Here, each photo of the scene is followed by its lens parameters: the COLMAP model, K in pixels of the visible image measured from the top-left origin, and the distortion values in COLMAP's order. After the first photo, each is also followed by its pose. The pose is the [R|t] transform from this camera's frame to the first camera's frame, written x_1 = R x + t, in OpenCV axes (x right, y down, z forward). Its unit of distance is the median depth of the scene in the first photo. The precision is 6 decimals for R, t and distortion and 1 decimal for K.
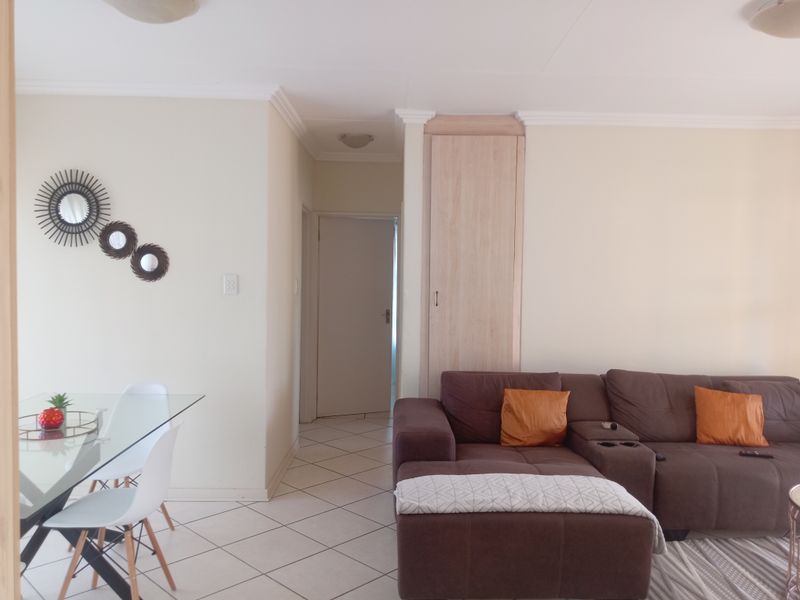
lens RADIAL K [[616.1, 0, 400.0], [0, 616.1, 300.0], [0, 0, 1]] dist [0.069898, -0.177106]
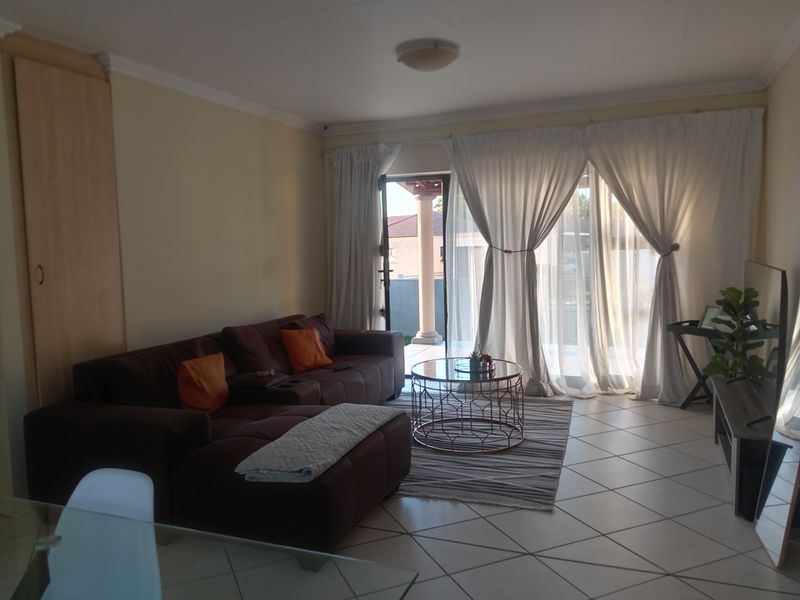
lens RADIAL K [[620.5, 0, 400.0], [0, 620.5, 300.0], [0, 0, 1]] dist [0.075830, -0.141971]
pose [[0.373798, -0.110133, 0.920948, -0.558647], [0.056273, 0.993789, 0.096003, -0.023119], [-0.925802, 0.015939, 0.377674, 0.322357]]
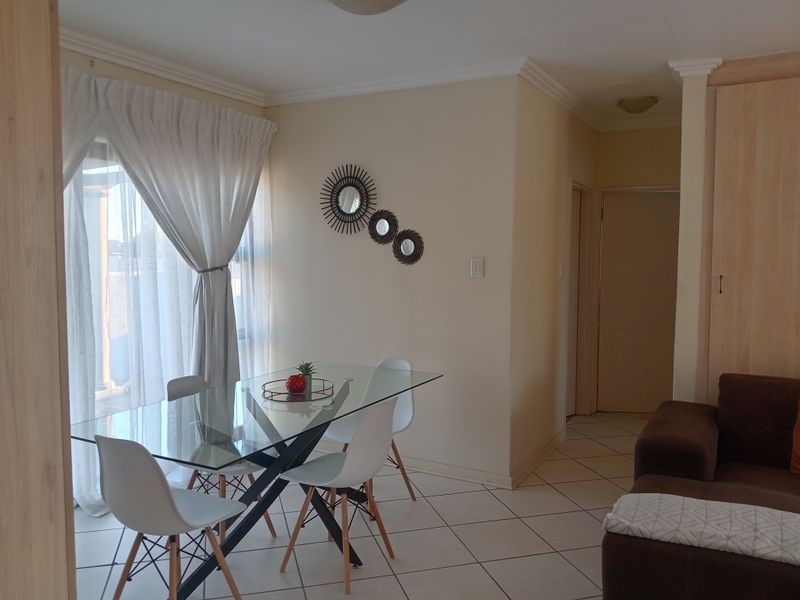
lens RADIAL K [[620.5, 0, 400.0], [0, 620.5, 300.0], [0, 0, 1]] dist [0.075830, -0.141971]
pose [[0.864613, 0.026641, -0.501731, 0.123946], [-0.014055, 0.999485, 0.028849, -0.000032], [0.502242, -0.017891, 0.864542, 0.066989]]
